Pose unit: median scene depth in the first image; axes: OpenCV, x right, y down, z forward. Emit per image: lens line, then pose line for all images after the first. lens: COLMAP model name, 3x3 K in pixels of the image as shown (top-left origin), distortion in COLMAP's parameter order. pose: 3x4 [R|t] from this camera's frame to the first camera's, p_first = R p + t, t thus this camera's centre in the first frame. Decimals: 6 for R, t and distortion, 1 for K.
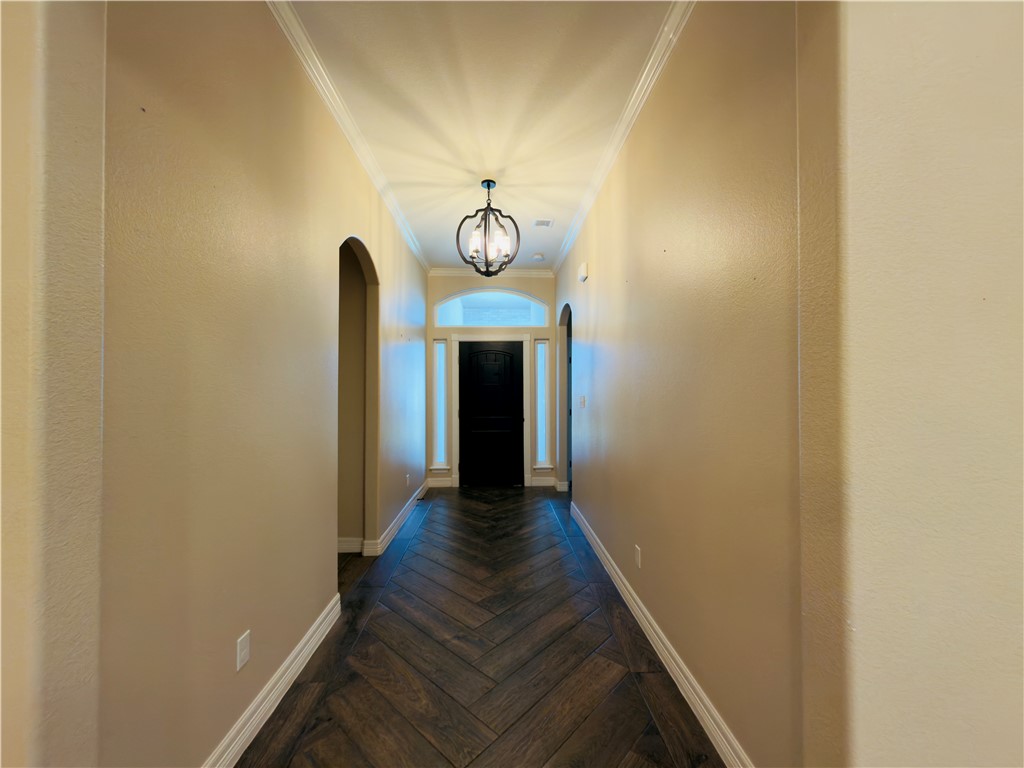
lens RADIAL K [[407.5, 0, 512.0], [0, 407.5, 381.0], [0, 0, 1]] dist [0.000578, -0.000196]
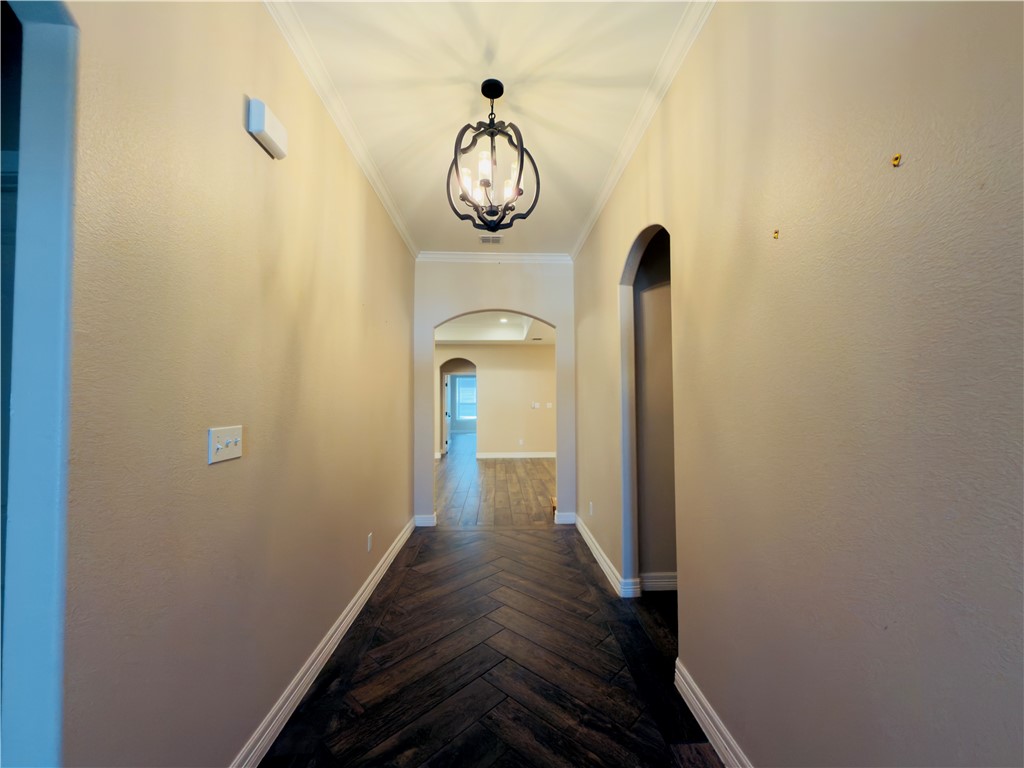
lens RADIAL K [[407.5, 0, 511.8], [0, 407.5, 388.6], [0, 0, 1]] dist [0.000578, -0.000196]
pose [[-0.999976, 0.006715, 0.001567, -0.053358], [0.006625, 0.998650, -0.051522, 0.016969], [-0.001911, -0.051510, -0.998671, 0.992655]]
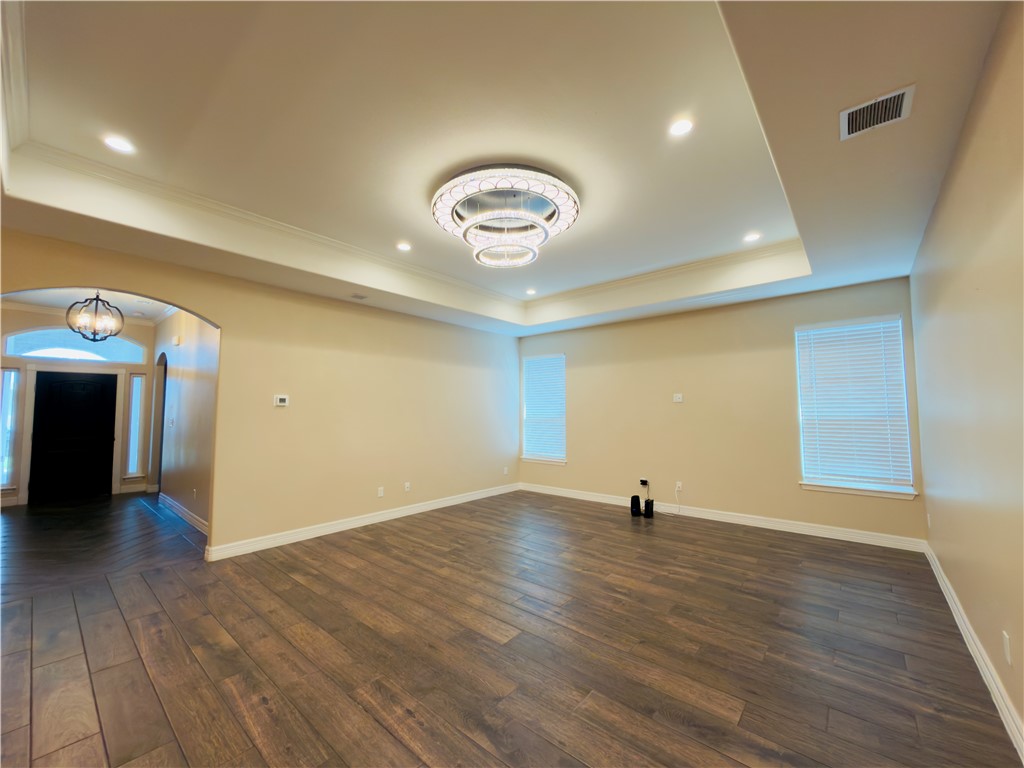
lens RADIAL K [[407.5, 0, 513.1], [0, 407.5, 382.2], [0, 0, 1]] dist [0.000578, -0.000196]
pose [[0.679879, 0.042670, 0.732082, -0.066811], [-0.007041, 0.998639, -0.051668, -0.020601], [-0.733291, 0.029974, 0.679254, -0.782976]]
